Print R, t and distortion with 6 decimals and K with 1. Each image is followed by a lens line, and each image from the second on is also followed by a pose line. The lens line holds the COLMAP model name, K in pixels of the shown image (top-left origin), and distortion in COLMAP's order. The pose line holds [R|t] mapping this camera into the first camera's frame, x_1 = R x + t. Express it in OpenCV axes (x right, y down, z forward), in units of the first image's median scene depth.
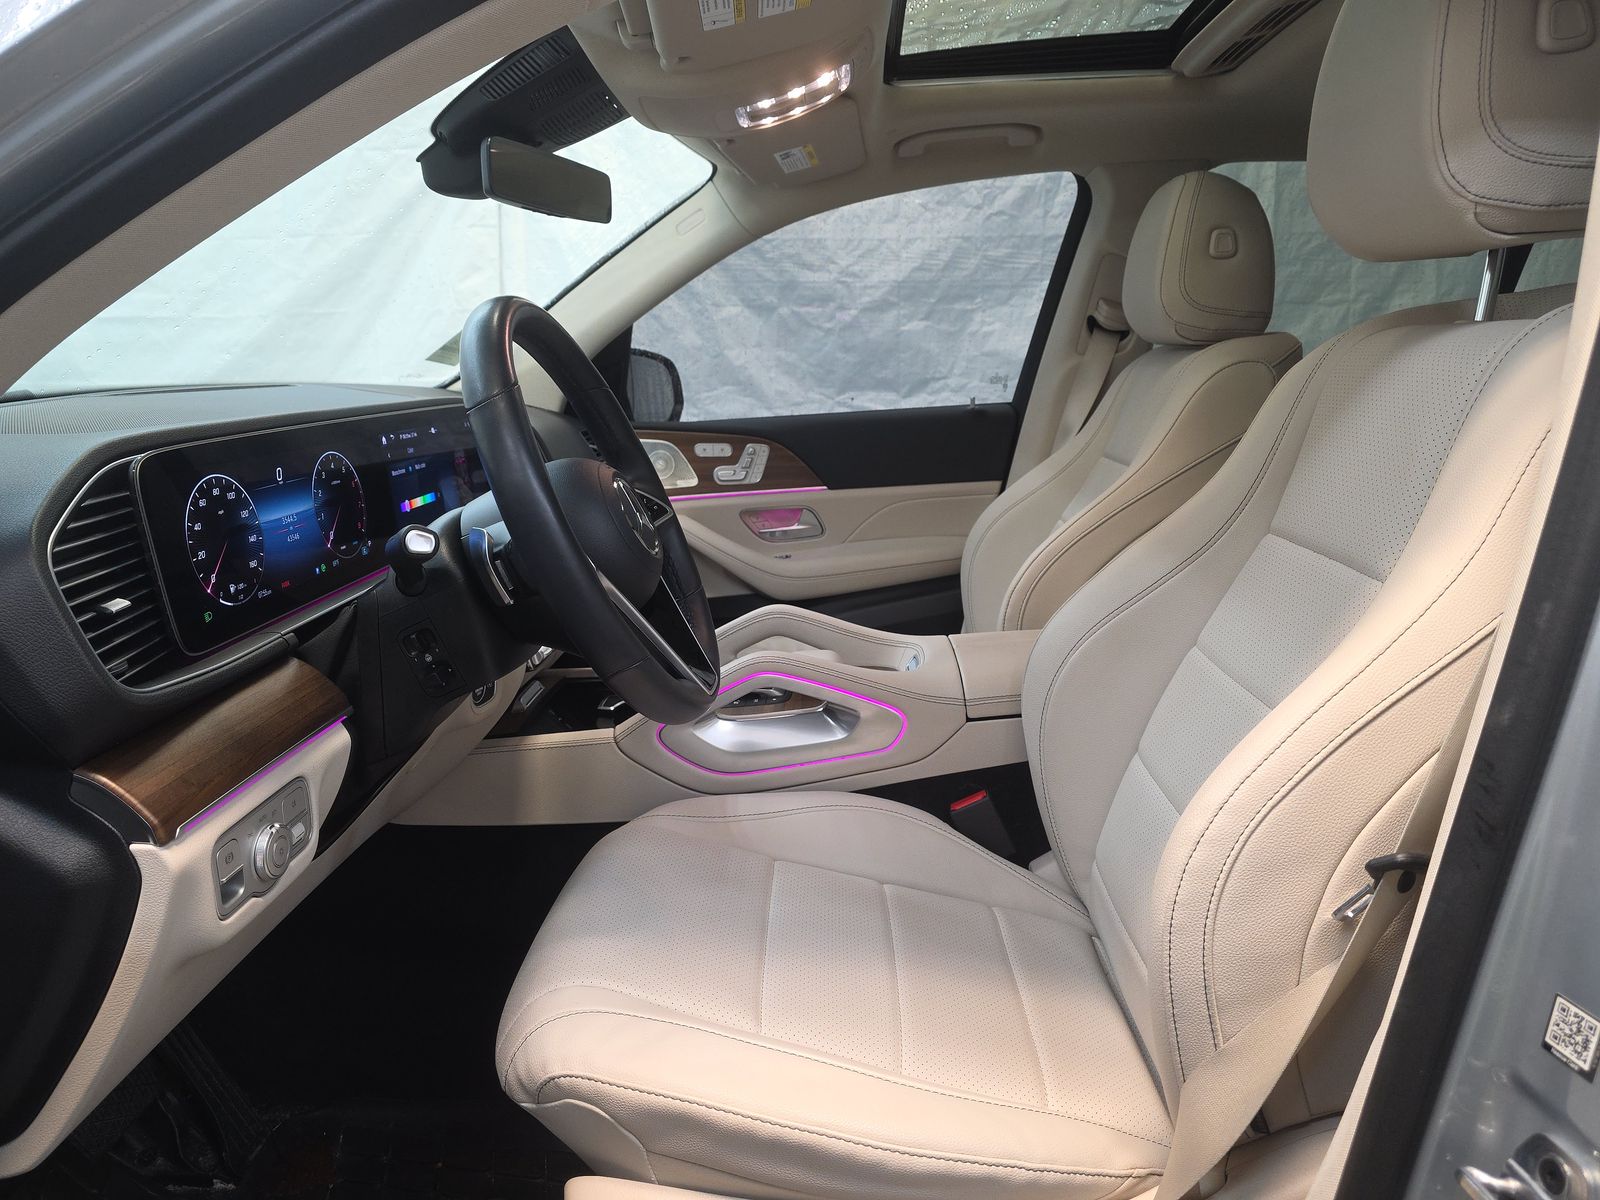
lens RADIAL K [[1057.3, 0, 800.0], [0, 1057.3, 600.0], [0, 0, 1]] dist [0.055265, -0.042433]
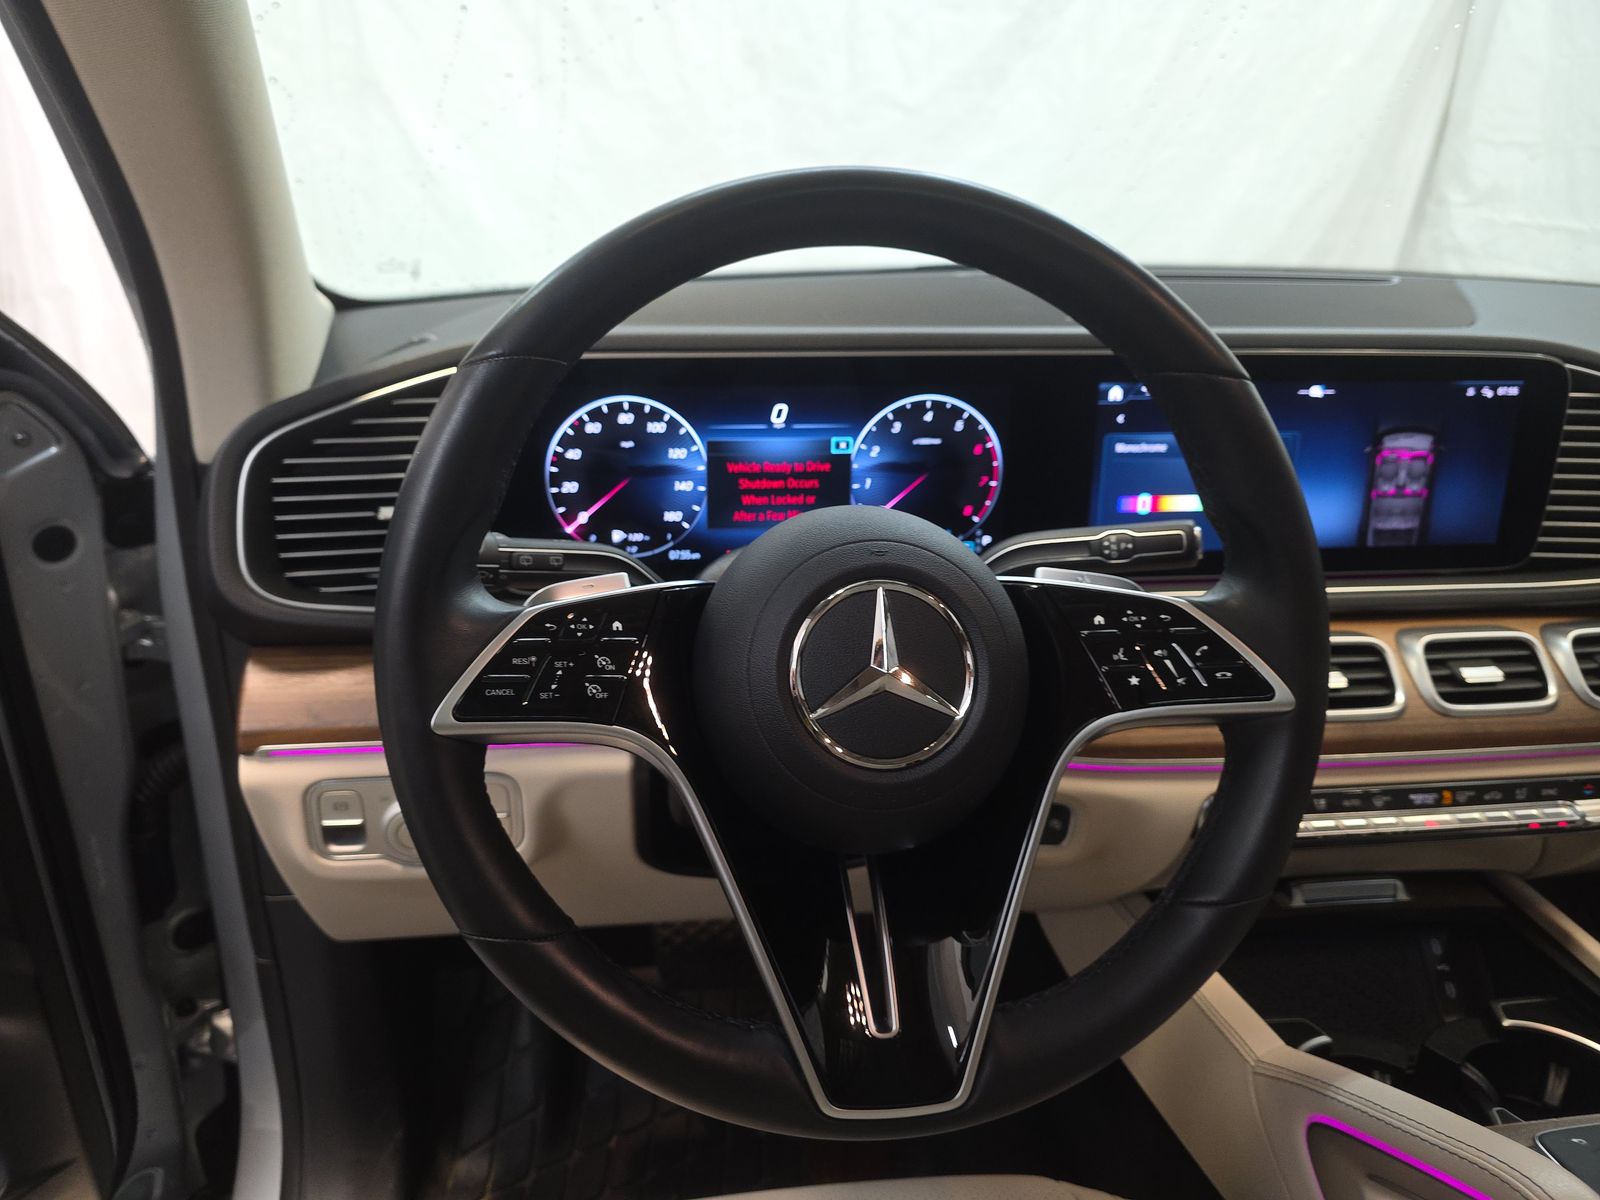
lens RADIAL K [[1082.2, 0, 802.5], [0, 1082.2, 606.6], [0, 0, 1]] dist [0.036271, -0.033412]
pose [[0.154915, 0.380149, -0.911860, 0.269221], [-0.249266, 0.908180, 0.336267, -0.273517], [0.955964, 0.175203, 0.235449, 0.934732]]
